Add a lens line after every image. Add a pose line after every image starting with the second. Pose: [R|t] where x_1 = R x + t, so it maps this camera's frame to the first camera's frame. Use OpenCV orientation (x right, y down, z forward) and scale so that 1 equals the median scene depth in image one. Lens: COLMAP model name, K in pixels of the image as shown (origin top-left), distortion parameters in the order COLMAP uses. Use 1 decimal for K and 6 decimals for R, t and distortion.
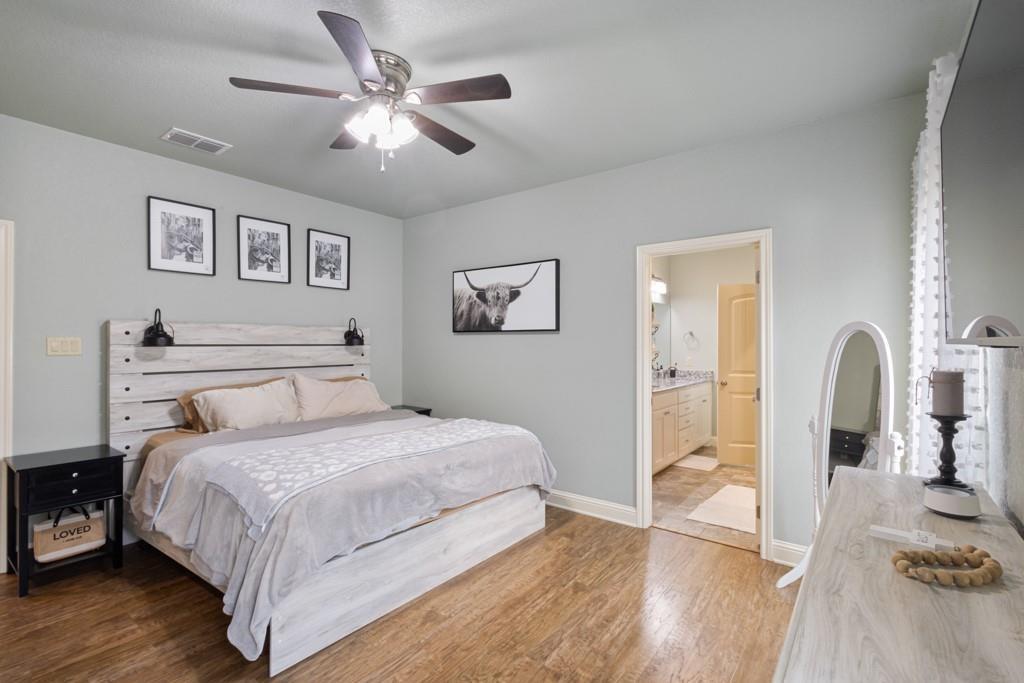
lens RADIAL K [[471.1, 0, 513.0], [0, 471.1, 342.3], [0, 0, 1]] dist [-0.001160, 0.000441]
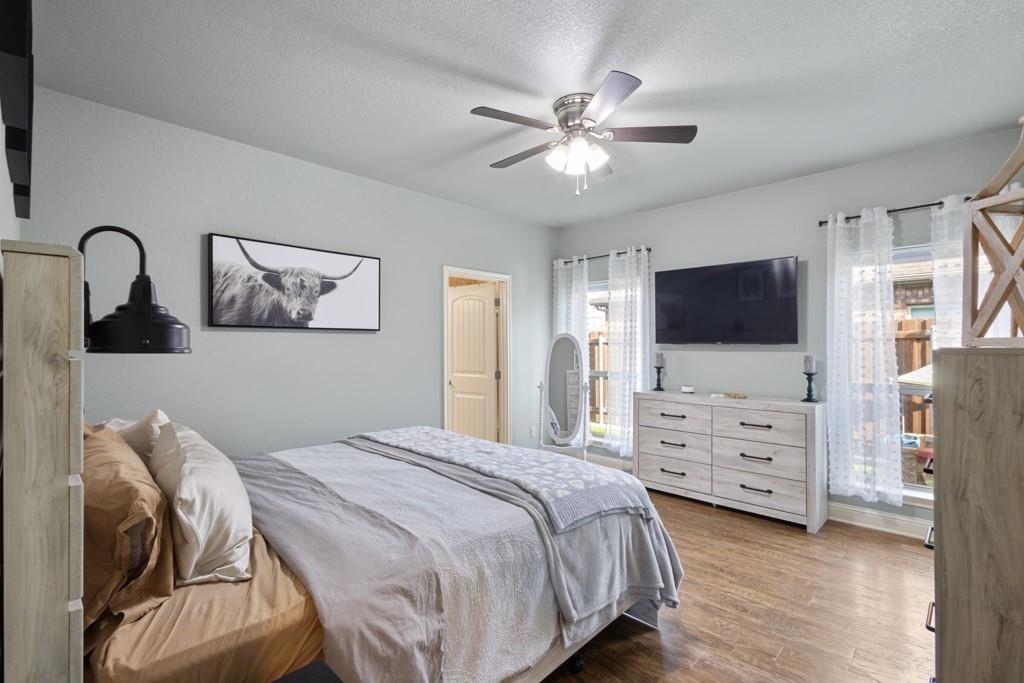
lens RADIAL K [[471.1, 0, 513.1], [0, 471.1, 342.0], [0, 0, 1]] dist [-0.001160, 0.000441]
pose [[0.117041, -0.001328, 0.993126, -0.778097], [-0.003379, 0.999993, 0.001736, -0.003156], [-0.993121, -0.003559, 0.117035, 0.550484]]
